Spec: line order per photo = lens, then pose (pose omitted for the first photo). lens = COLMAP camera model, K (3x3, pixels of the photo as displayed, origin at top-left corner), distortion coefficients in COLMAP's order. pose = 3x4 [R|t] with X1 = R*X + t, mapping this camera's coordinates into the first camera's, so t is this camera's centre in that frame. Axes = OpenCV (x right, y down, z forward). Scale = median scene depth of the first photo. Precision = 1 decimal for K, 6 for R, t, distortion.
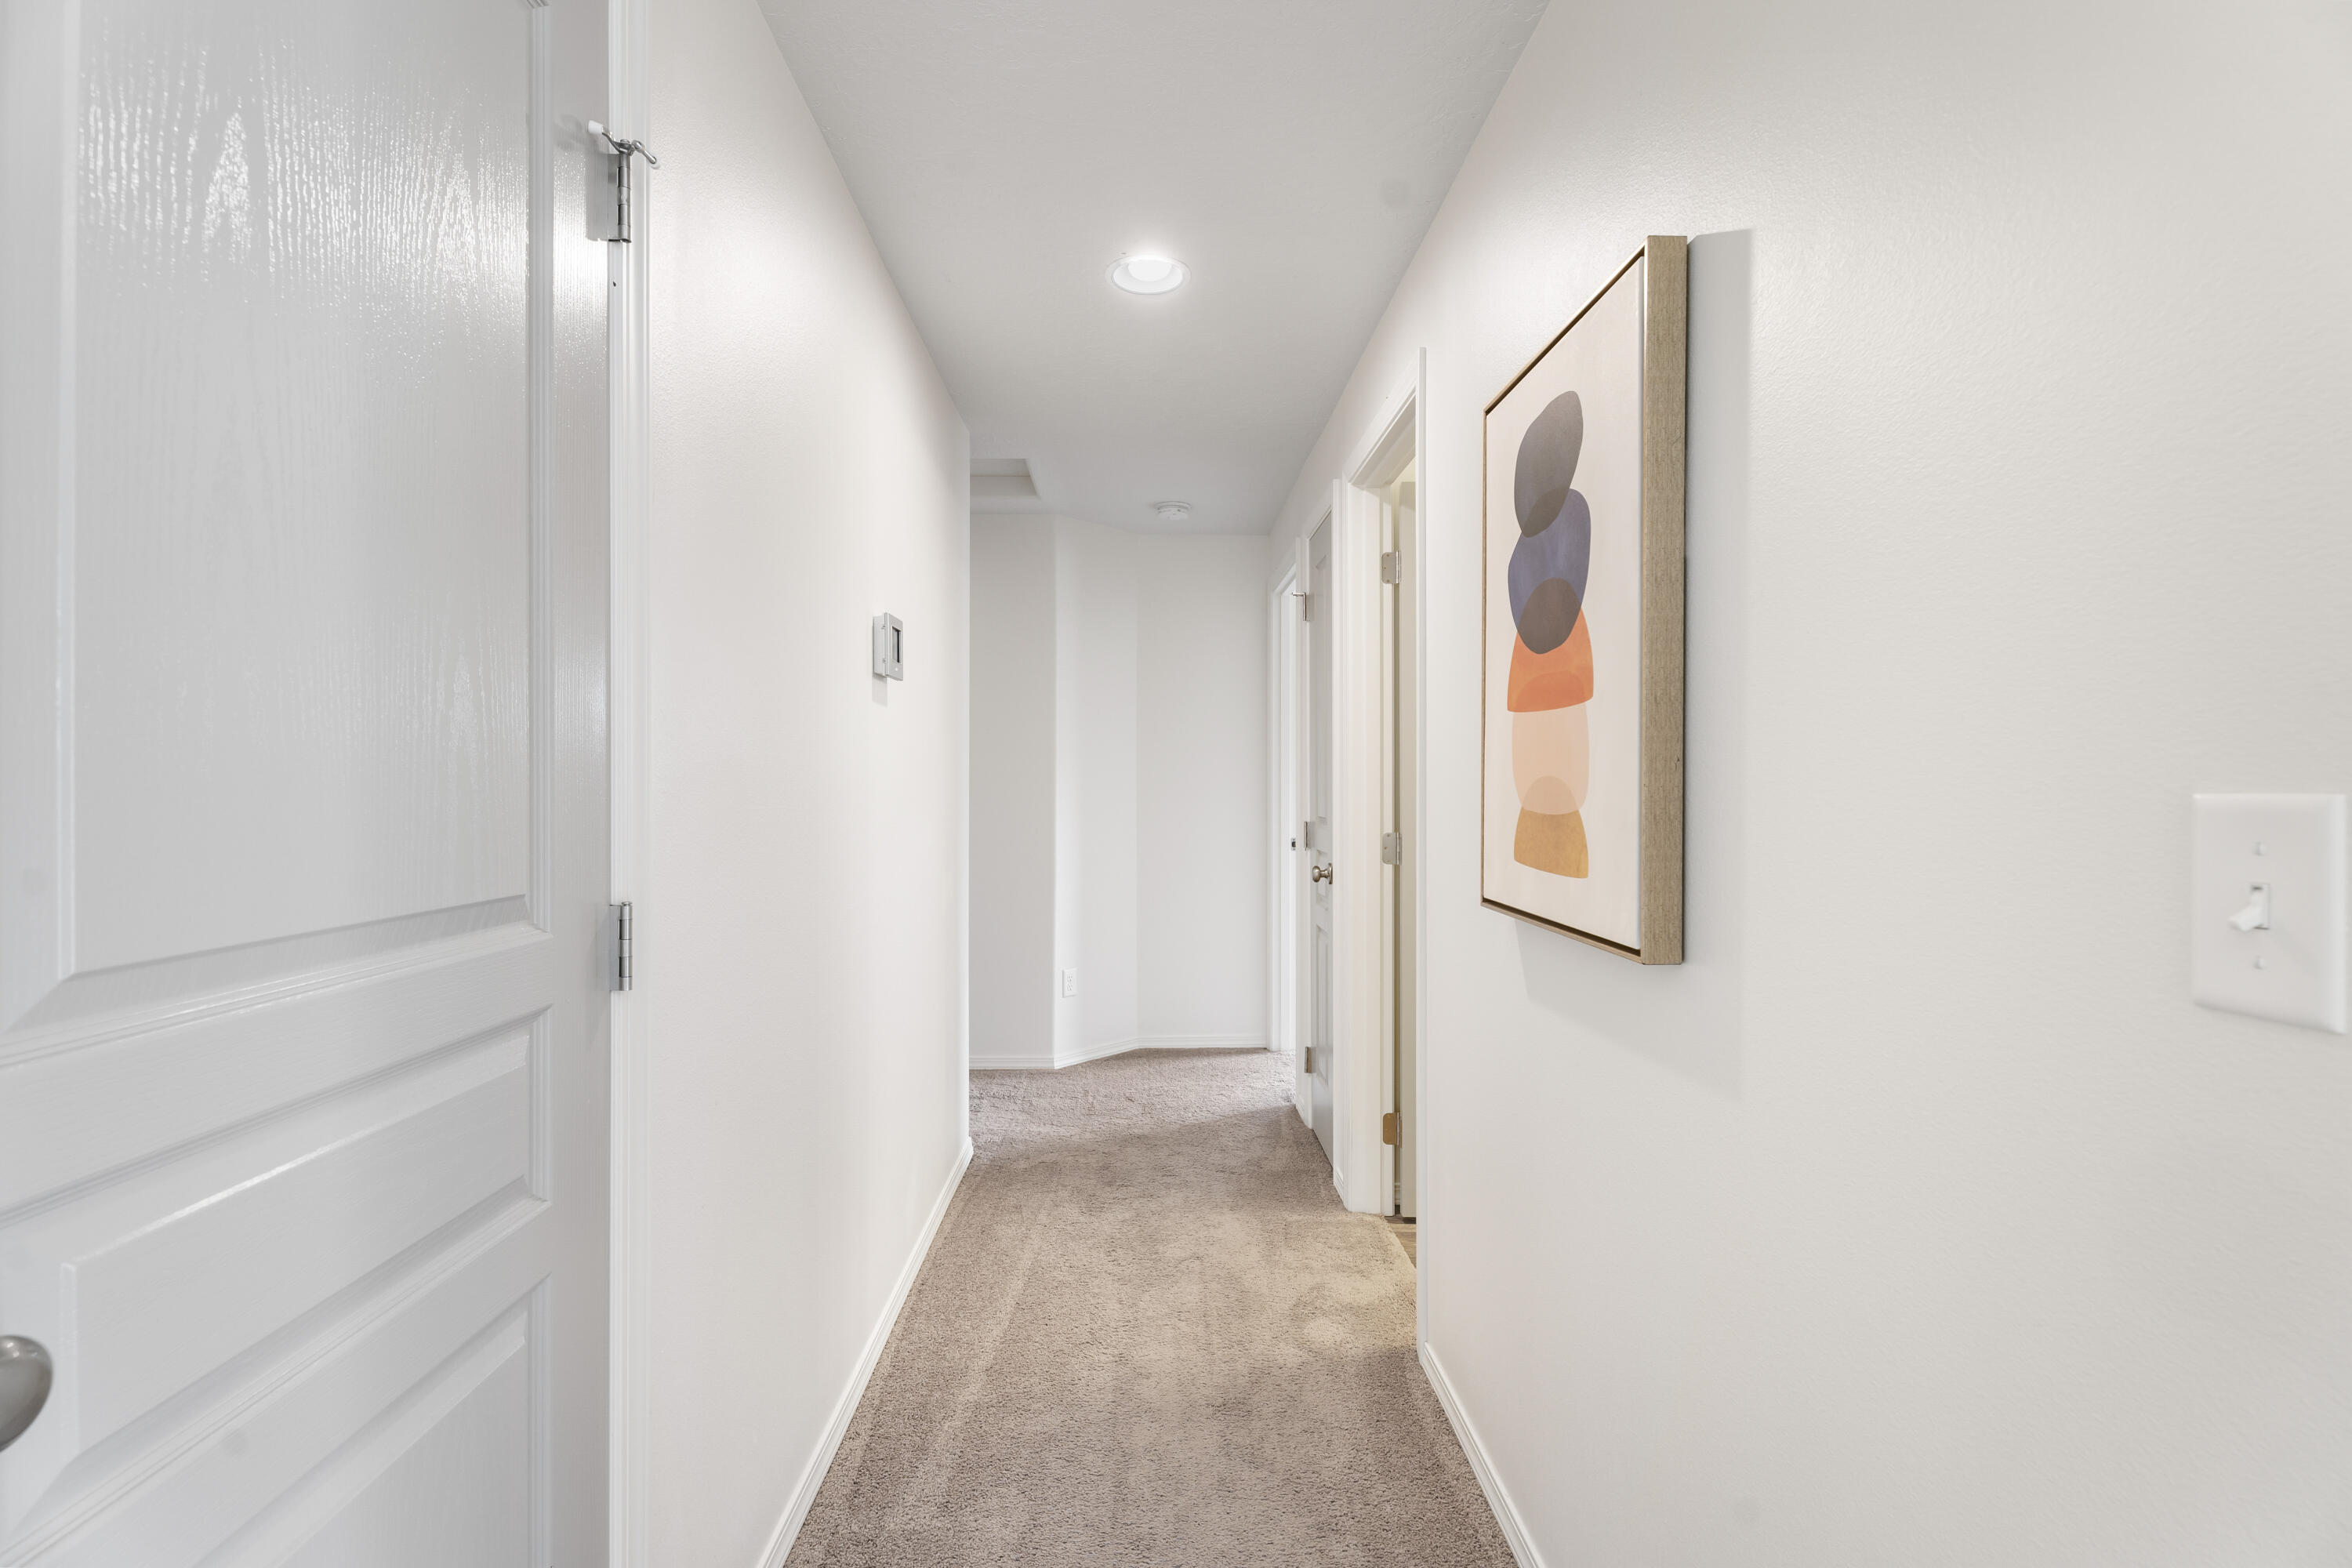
lens RADIAL K [[1093.1, 0, 1182.0], [0, 1093.1, 767.4], [0, 0, 1]] dist [0.001322, 0.000274]
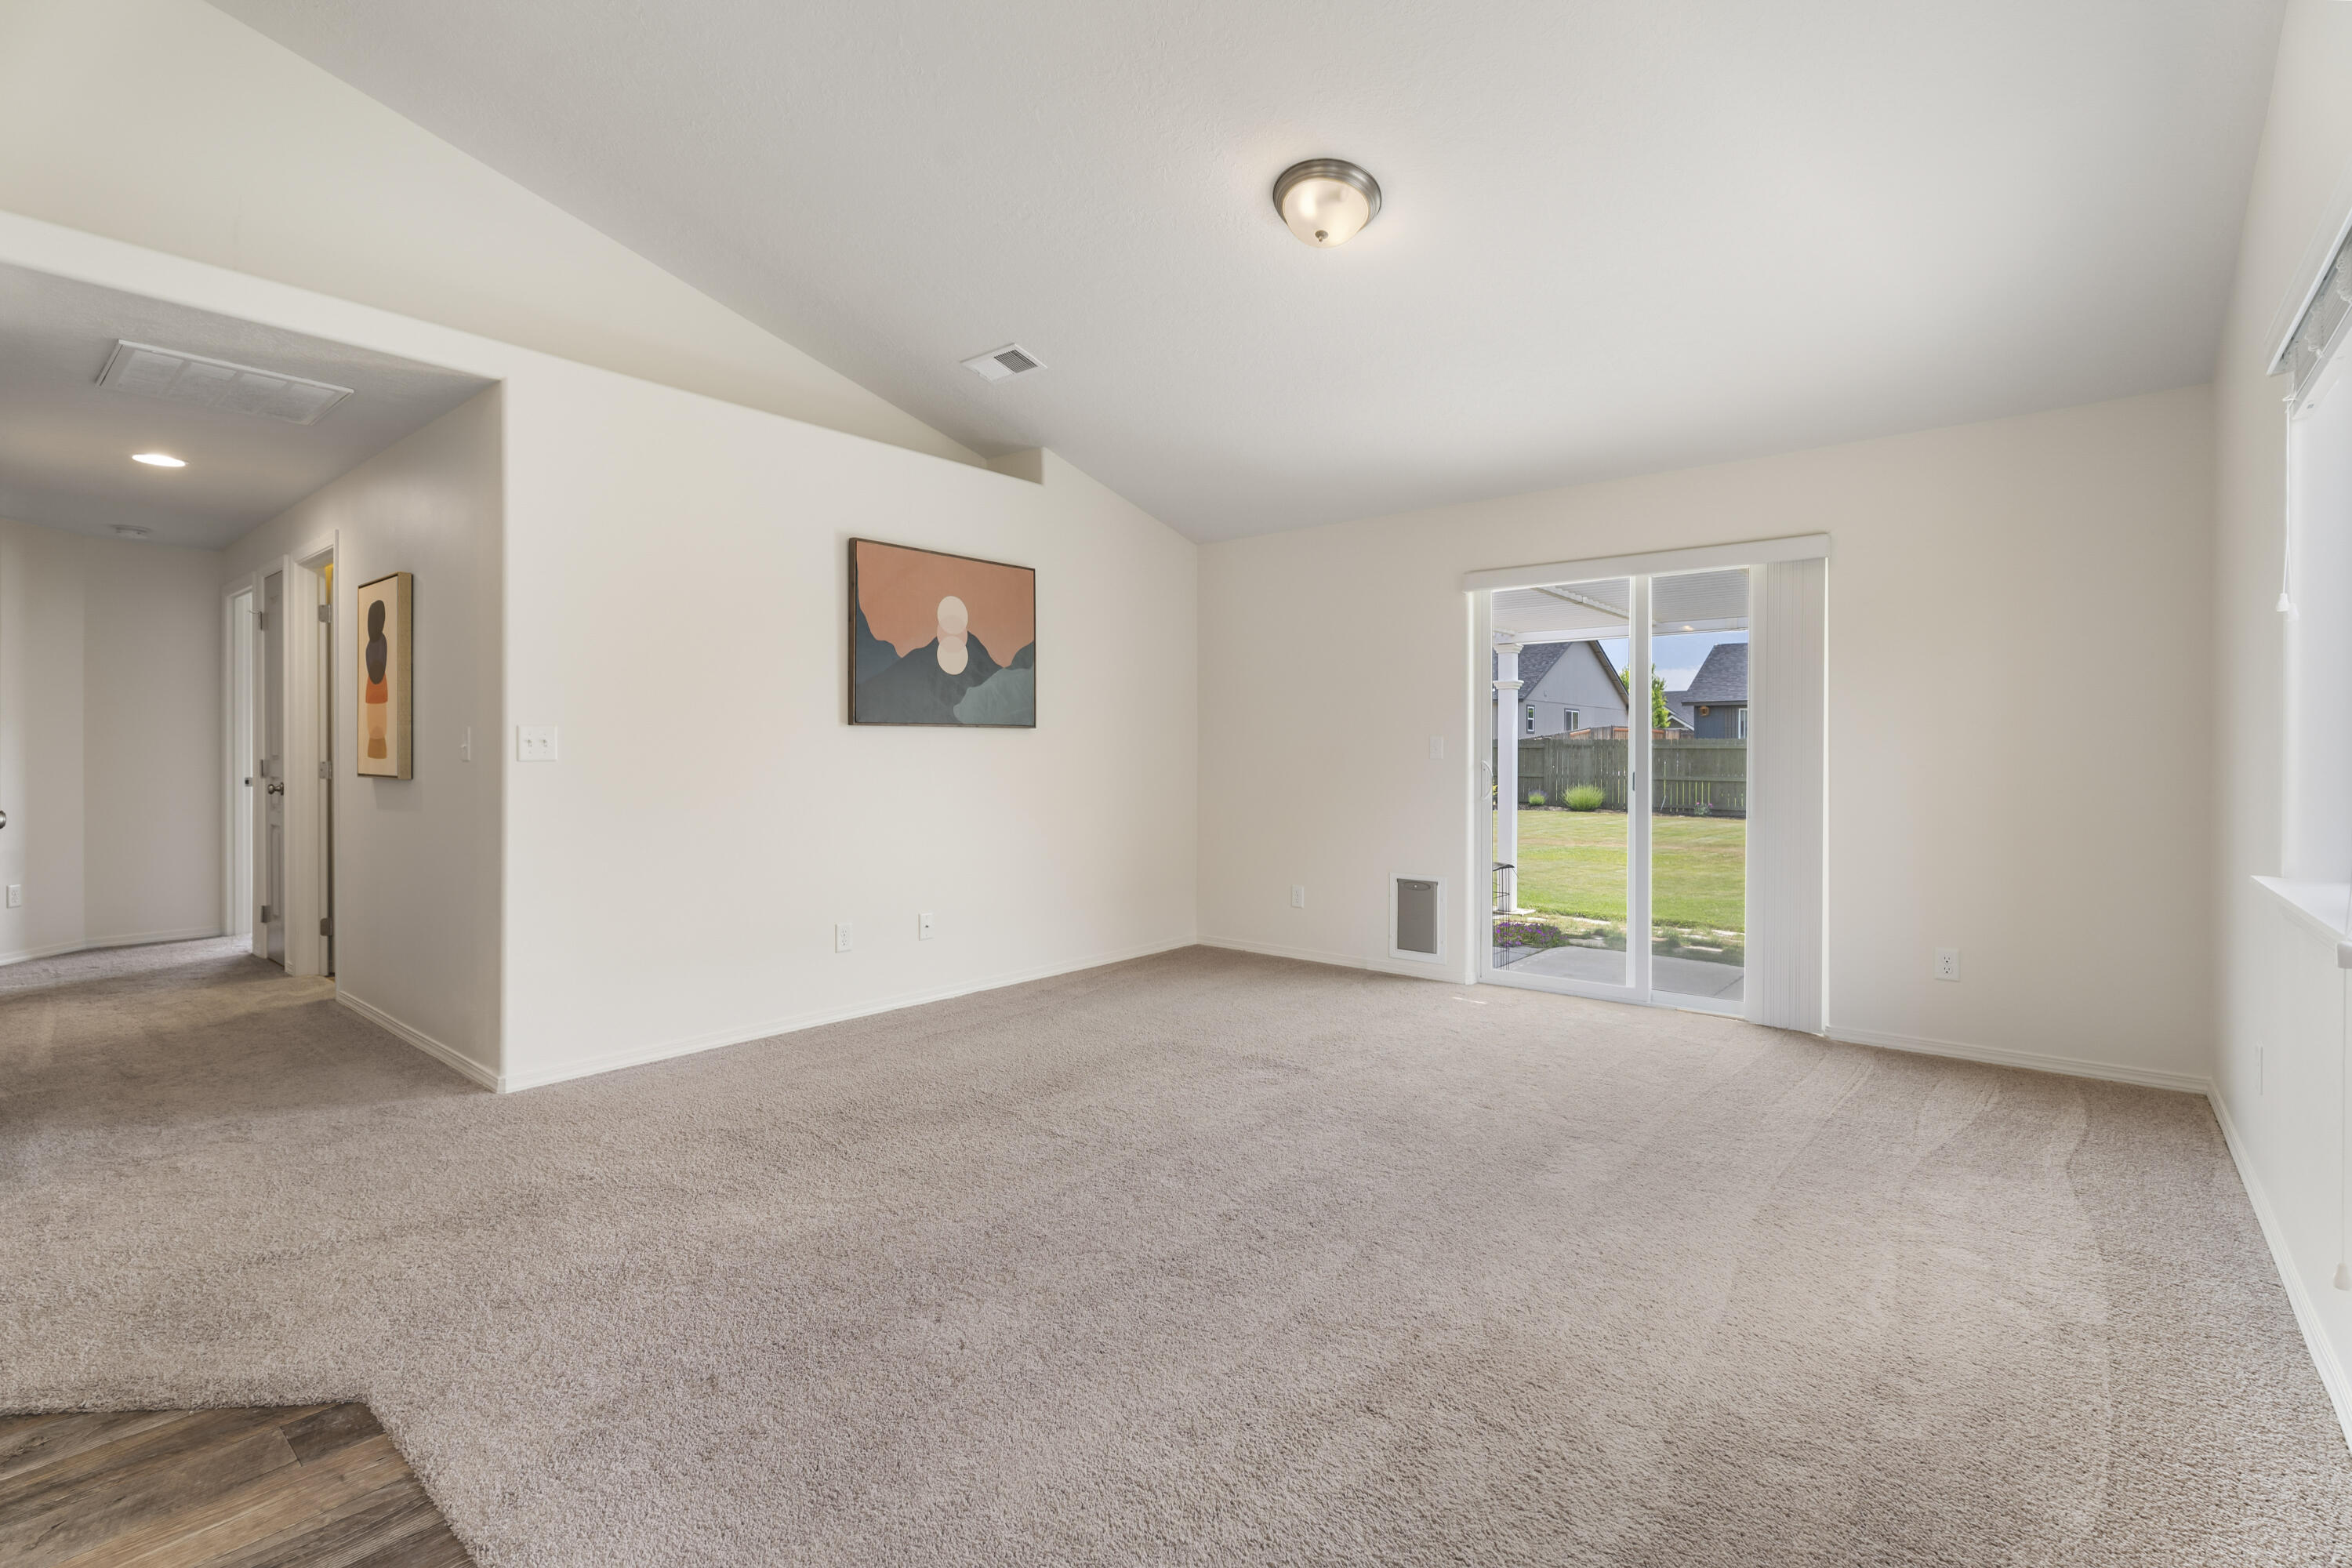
lens RADIAL K [[1060.0, 0, 1140.1], [0, 1060.0, 752.7], [0, 0, 1]] dist [-0.002915, -0.000633]
pose [[0.683501, -0.003207, 0.729943, -0.159396], [-0.008133, 0.999895, 0.012008, 0.013482], [-0.729905, -0.014144, 0.683403, -1.145318]]
